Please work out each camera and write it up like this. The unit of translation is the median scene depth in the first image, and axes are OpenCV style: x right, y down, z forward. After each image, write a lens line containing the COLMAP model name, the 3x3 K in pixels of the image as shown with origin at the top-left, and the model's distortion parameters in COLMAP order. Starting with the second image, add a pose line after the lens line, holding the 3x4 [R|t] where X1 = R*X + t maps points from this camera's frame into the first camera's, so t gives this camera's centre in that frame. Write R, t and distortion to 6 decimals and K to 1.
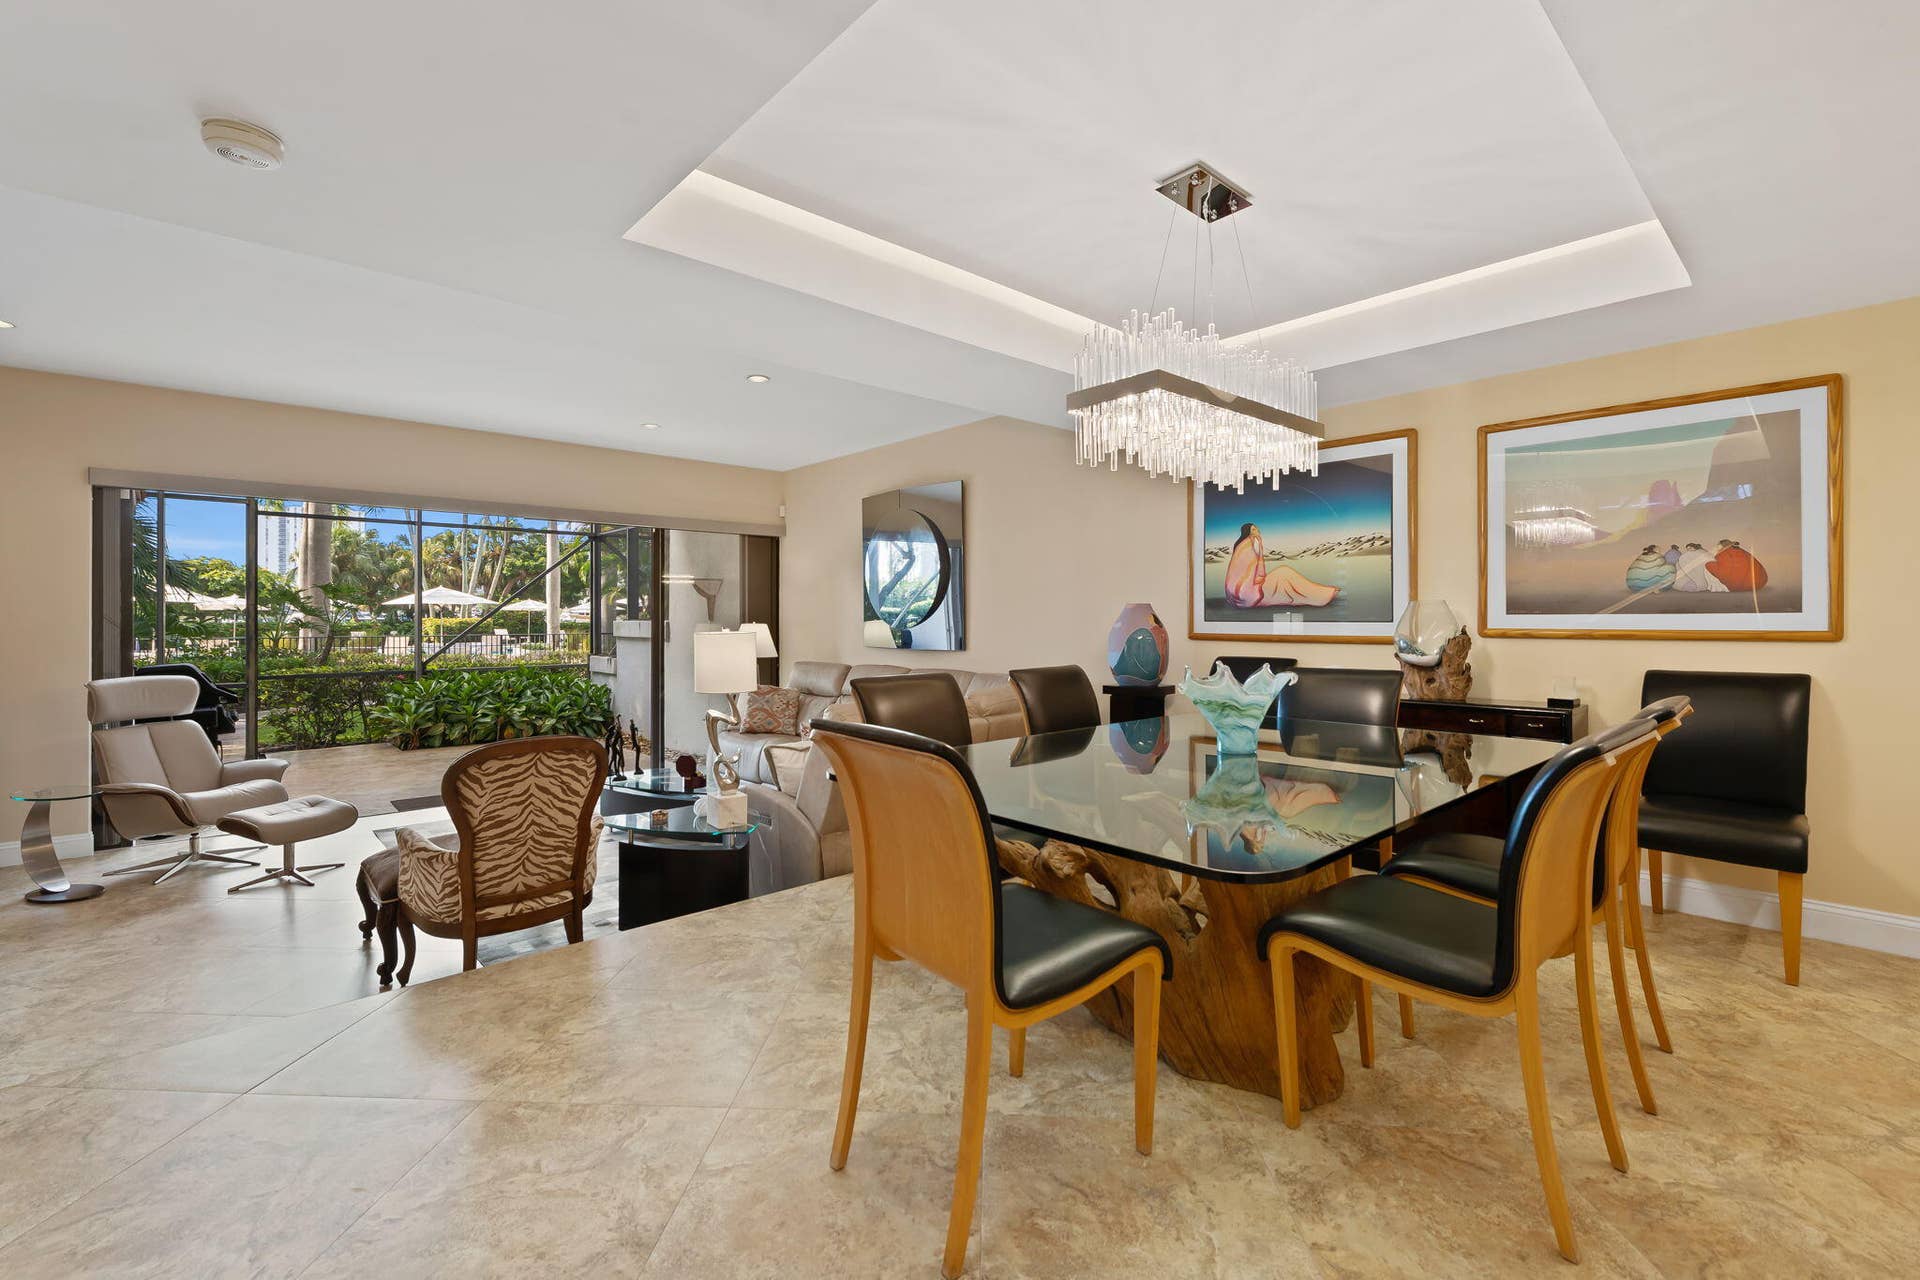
lens RADIAL K [[838.9, 0, 963.0], [0, 838.9, 614.3], [0, 0, 1]] dist [0.003585, -0.002405]
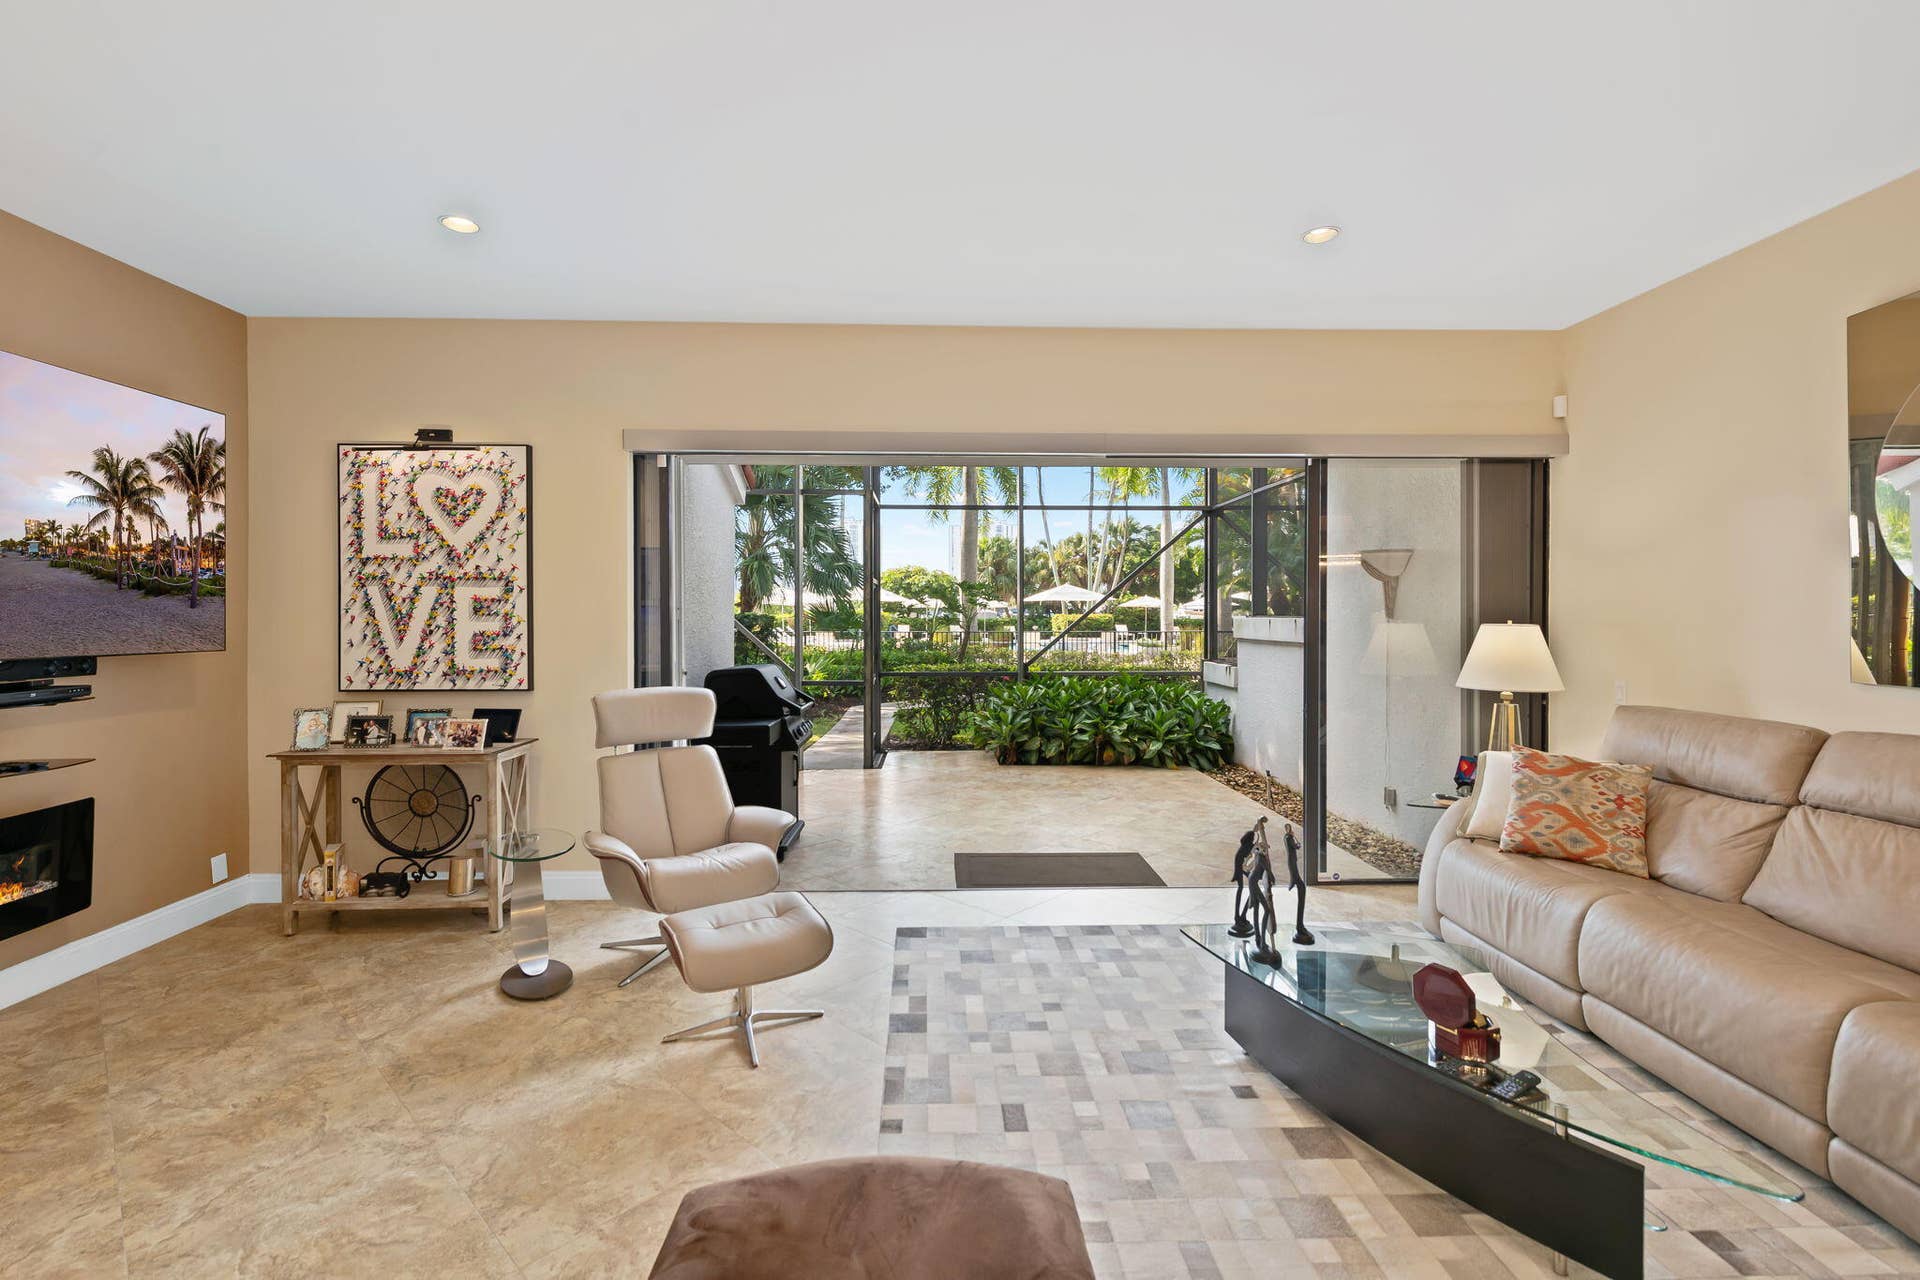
lens RADIAL K [[838.9, 0, 953.8], [0, 838.9, 625.5], [0, 0, 1]] dist [0.003585, -0.002405]
pose [[0.760373, 0.009272, -0.649420, -0.122919], [0.002009, 0.999860, 0.016628, 0.001963], [0.649483, -0.013948, 0.760248, 0.274395]]
